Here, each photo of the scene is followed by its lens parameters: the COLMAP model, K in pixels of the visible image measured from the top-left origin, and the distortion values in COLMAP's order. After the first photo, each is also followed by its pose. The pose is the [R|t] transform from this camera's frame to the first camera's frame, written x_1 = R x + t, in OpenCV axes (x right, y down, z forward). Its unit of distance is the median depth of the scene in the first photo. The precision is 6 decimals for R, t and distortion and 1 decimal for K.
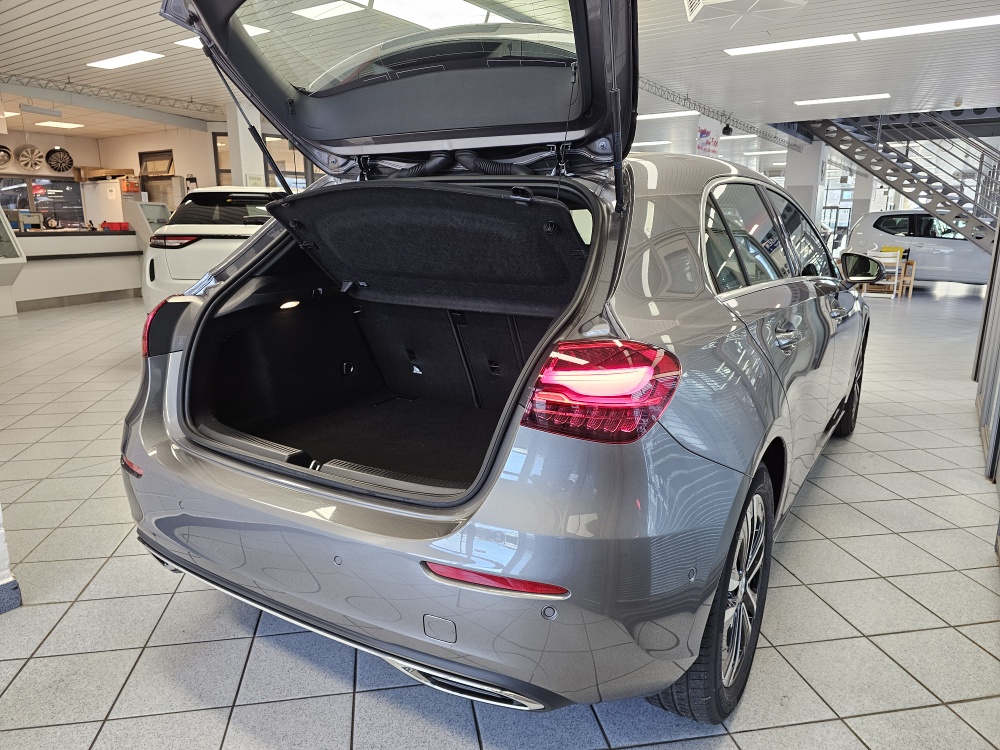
lens RADIAL K [[676.0, 0, 500.0], [0, 676.0, 375.0], [0, 0, 1]] dist [0.070174, -0.088797]
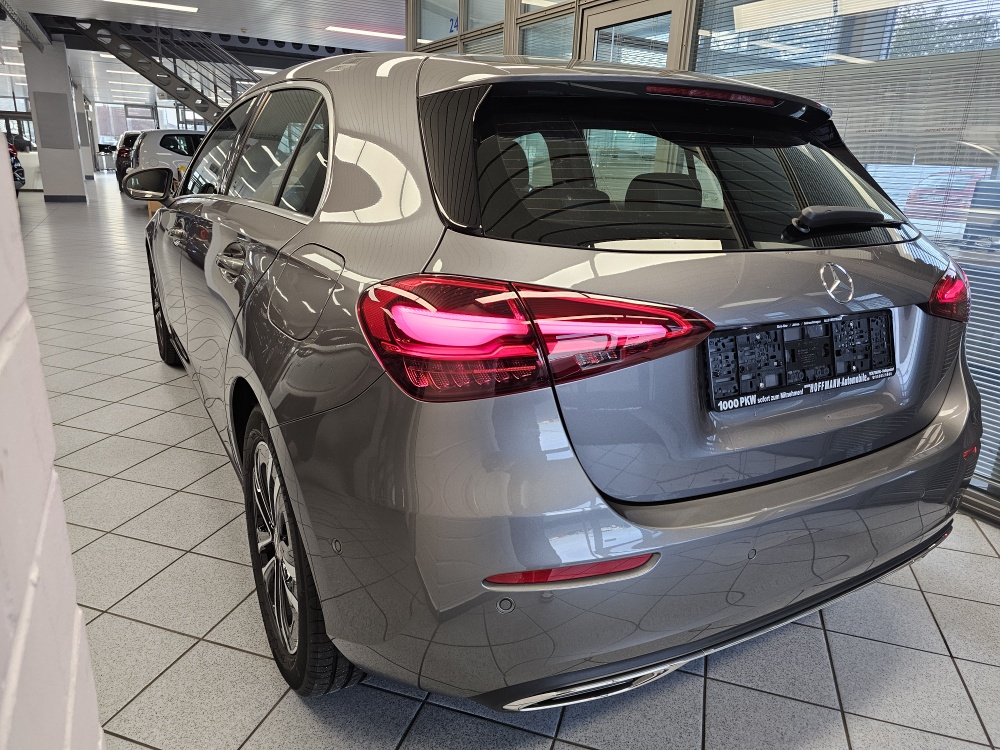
lens RADIAL K [[676.0, 0, 500.0], [0, 676.0, 375.0], [0, 0, 1]] dist [0.070174, -0.088797]
pose [[0.466778, -0.238286, 0.851668, -0.147449], [0.138706, 0.970824, 0.195603, -0.023437], [-0.873429, 0.026828, 0.486211, 0.115646]]
